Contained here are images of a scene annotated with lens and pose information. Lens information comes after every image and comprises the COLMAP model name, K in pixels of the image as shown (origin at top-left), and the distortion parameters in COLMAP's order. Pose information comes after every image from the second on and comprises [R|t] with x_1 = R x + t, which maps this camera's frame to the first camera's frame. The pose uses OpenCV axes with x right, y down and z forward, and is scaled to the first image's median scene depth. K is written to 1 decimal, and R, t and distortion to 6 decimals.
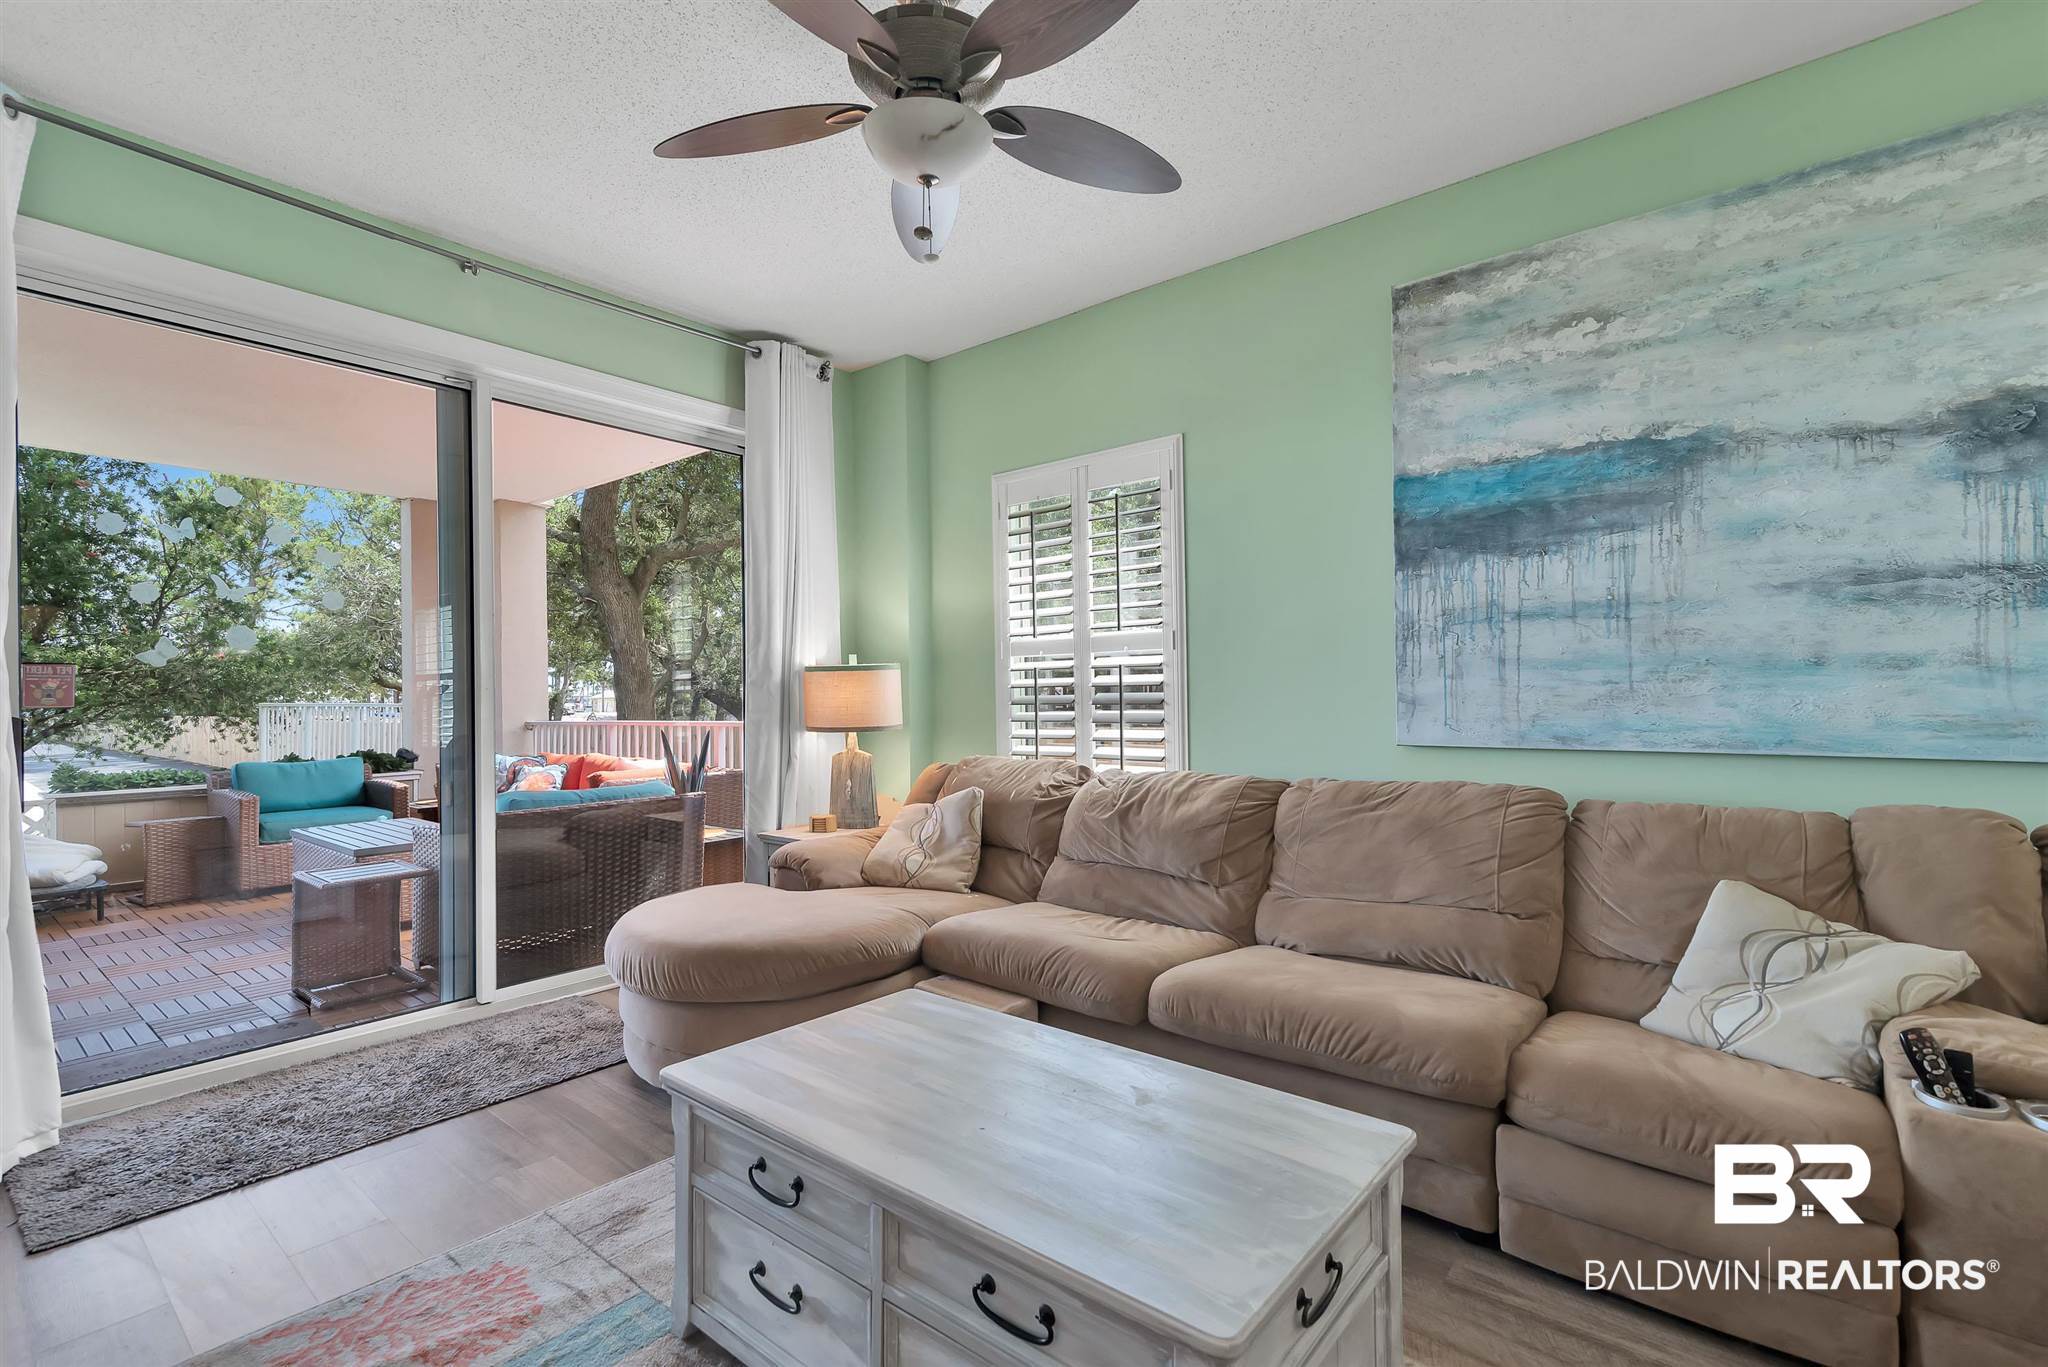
lens RADIAL K [[899.7, 0, 1019.4], [0, 899.7, 700.6], [0, 0, 1]] dist [0.004351, 0.000542]
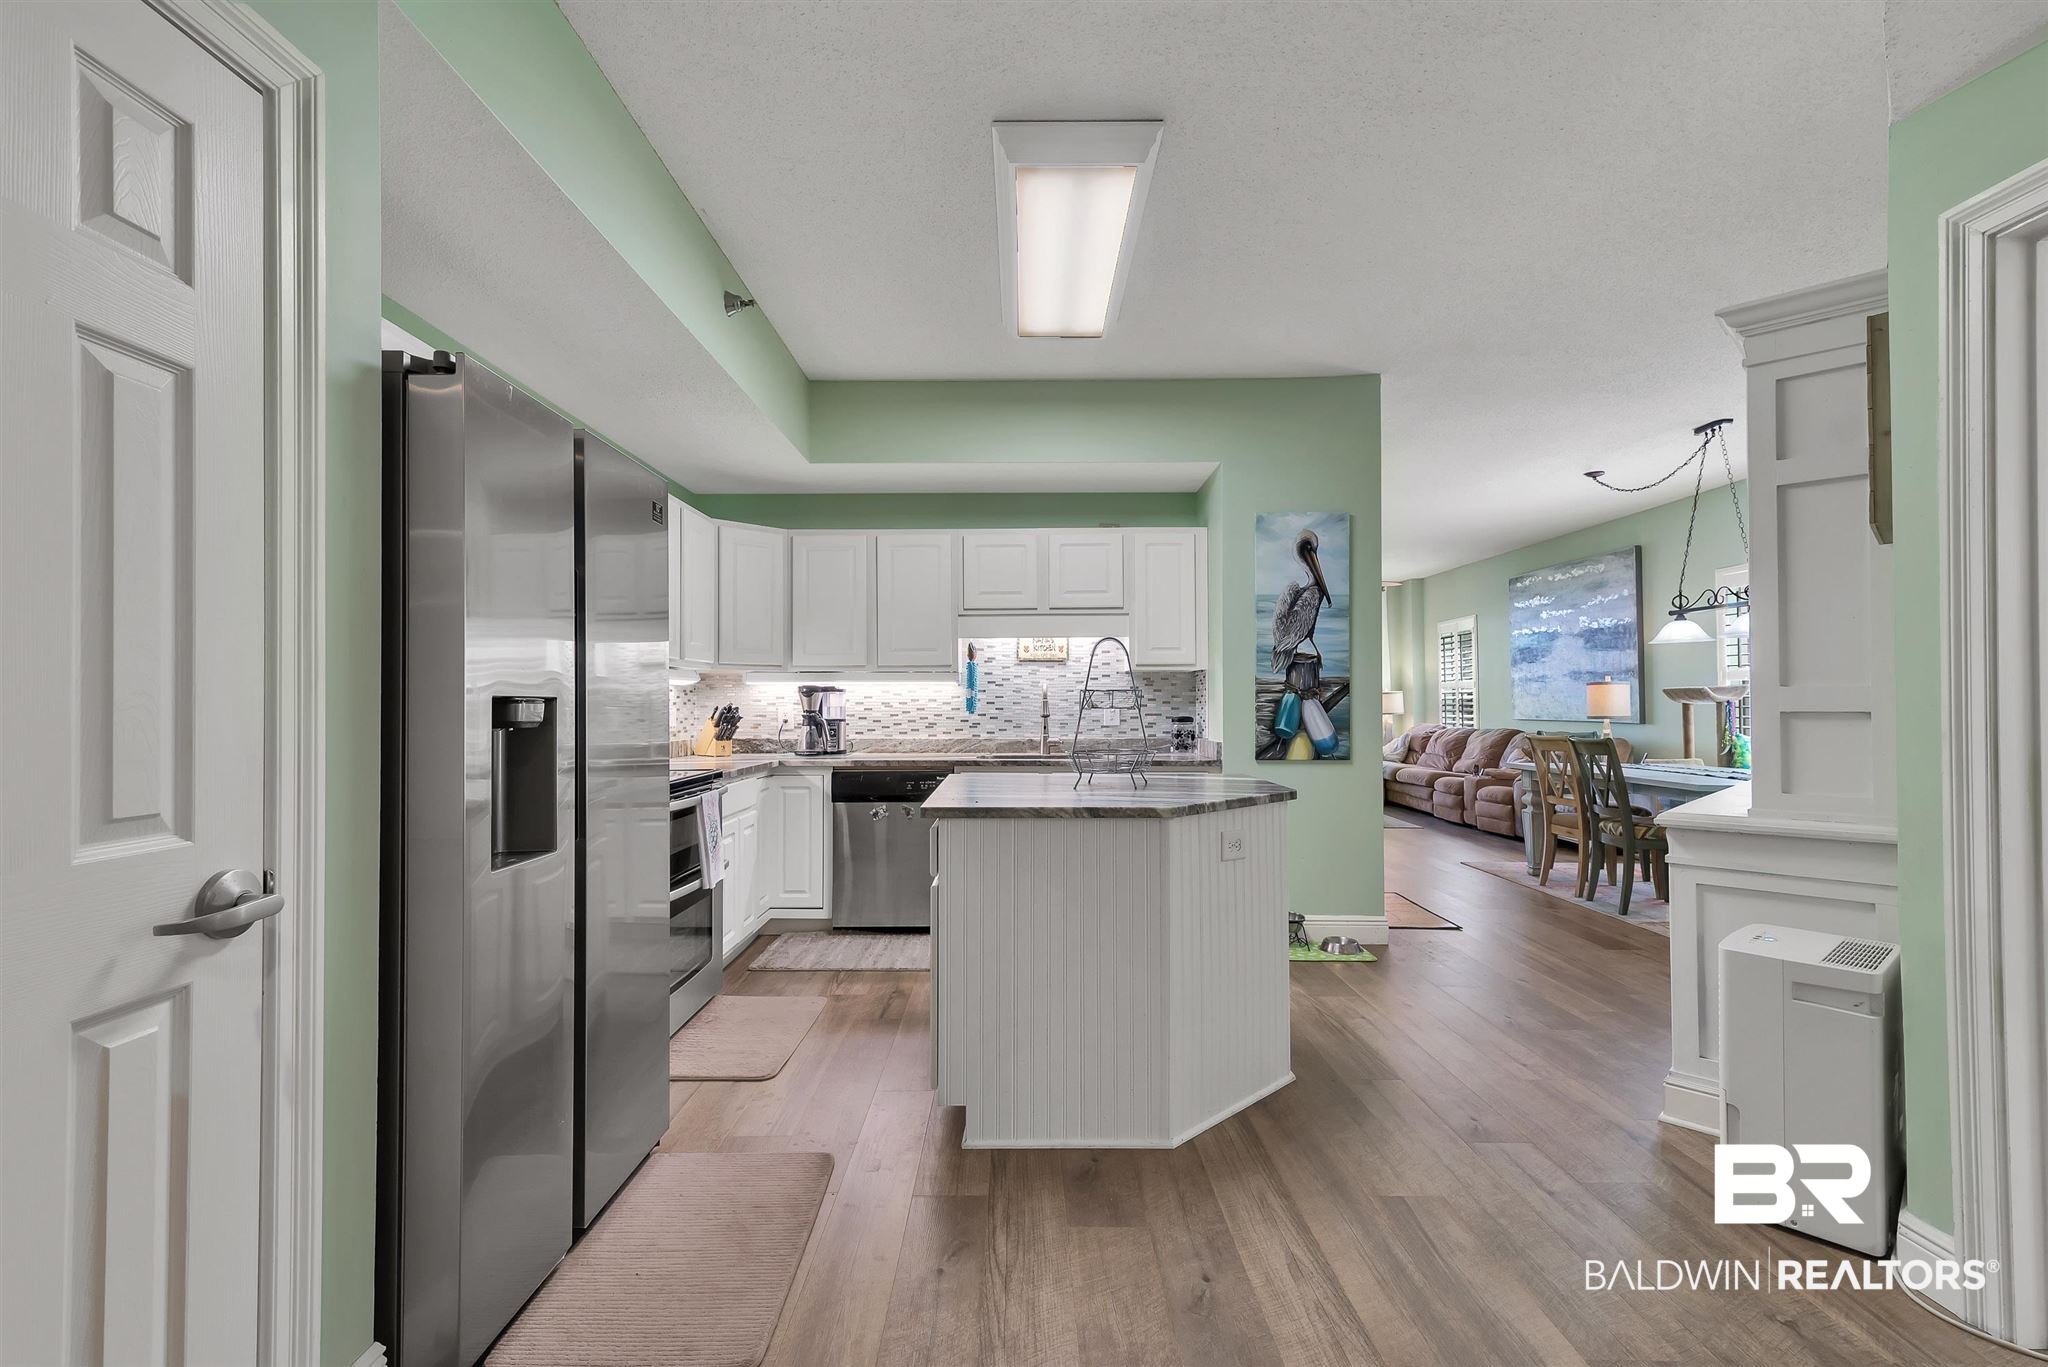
lens RADIAL K [[920.6, 0, 1017.4], [0, 920.6, 692.7], [0, 0, 1]] dist [0.008282, 0.000149]
pose [[0.630562, -0.003615, -0.776130, 2.036330], [-0.000478, 0.999987, -0.005046, -0.029813], [0.776138, 0.003553, 0.630553, -2.677904]]
